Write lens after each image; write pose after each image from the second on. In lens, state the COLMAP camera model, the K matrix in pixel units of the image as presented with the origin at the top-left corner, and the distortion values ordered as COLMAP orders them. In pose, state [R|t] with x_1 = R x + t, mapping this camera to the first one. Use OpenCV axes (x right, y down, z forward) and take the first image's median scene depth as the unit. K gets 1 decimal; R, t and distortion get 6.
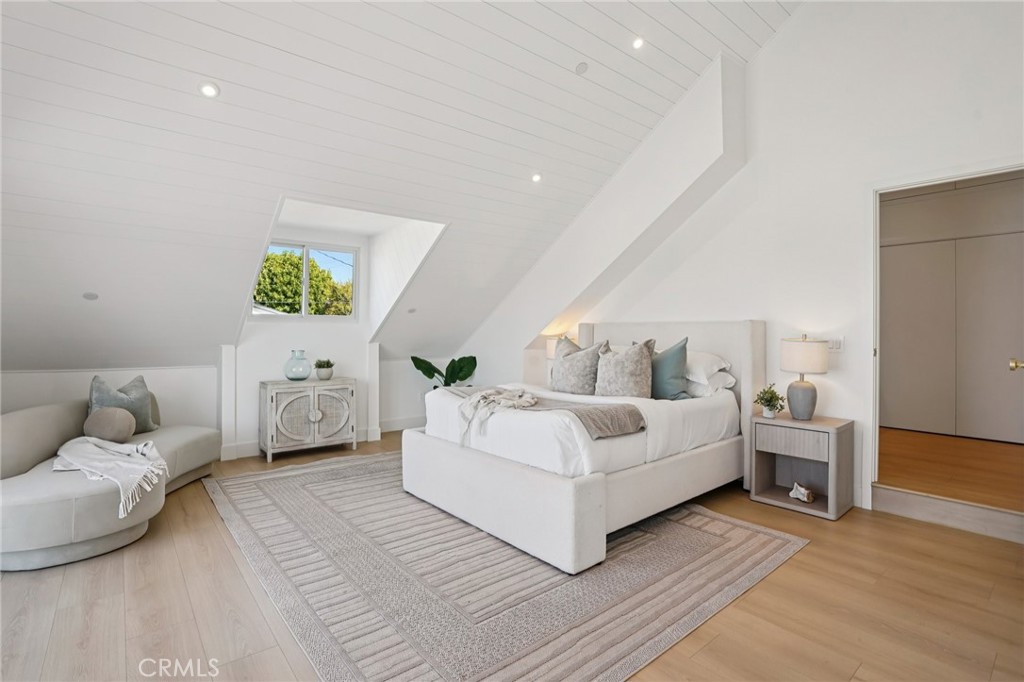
lens RADIAL K [[483.0, 0, 515.7], [0, 483.0, 335.8], [0, 0, 1]] dist [-0.061952, 0.020082]
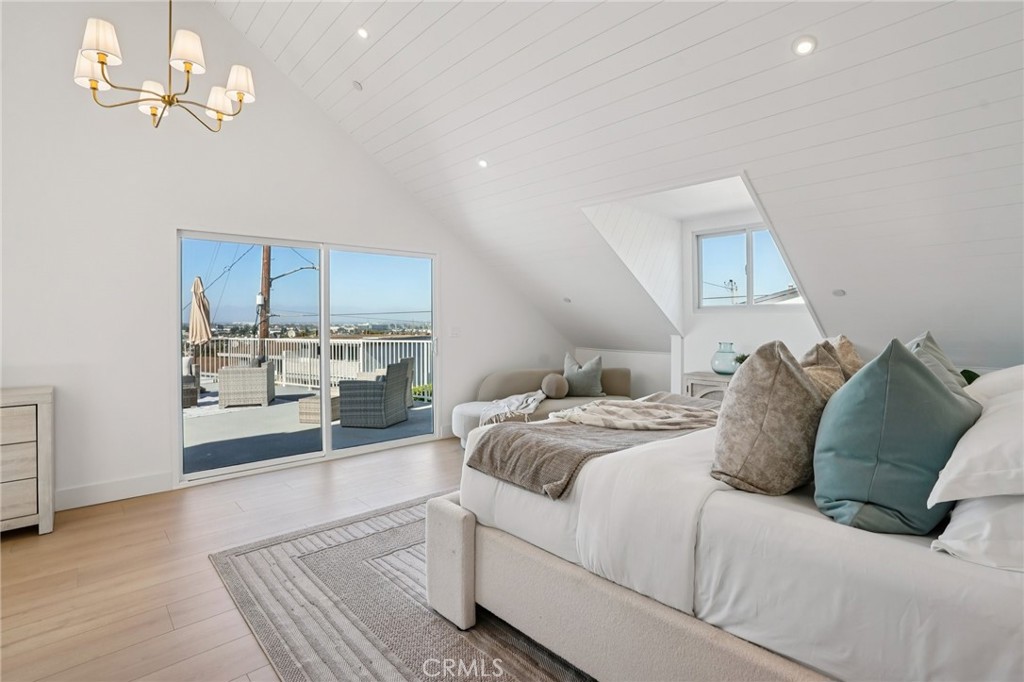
lens RADIAL K [[483.0, 0, 519.4], [0, 483.0, 343.8], [0, 0, 1]] dist [-0.061952, 0.020082]
pose [[0.056494, 0.046156, -0.997335, 0.642872], [-0.004941, 0.998932, 0.045950, -0.013697], [0.998391, 0.002332, 0.056662, 0.732985]]
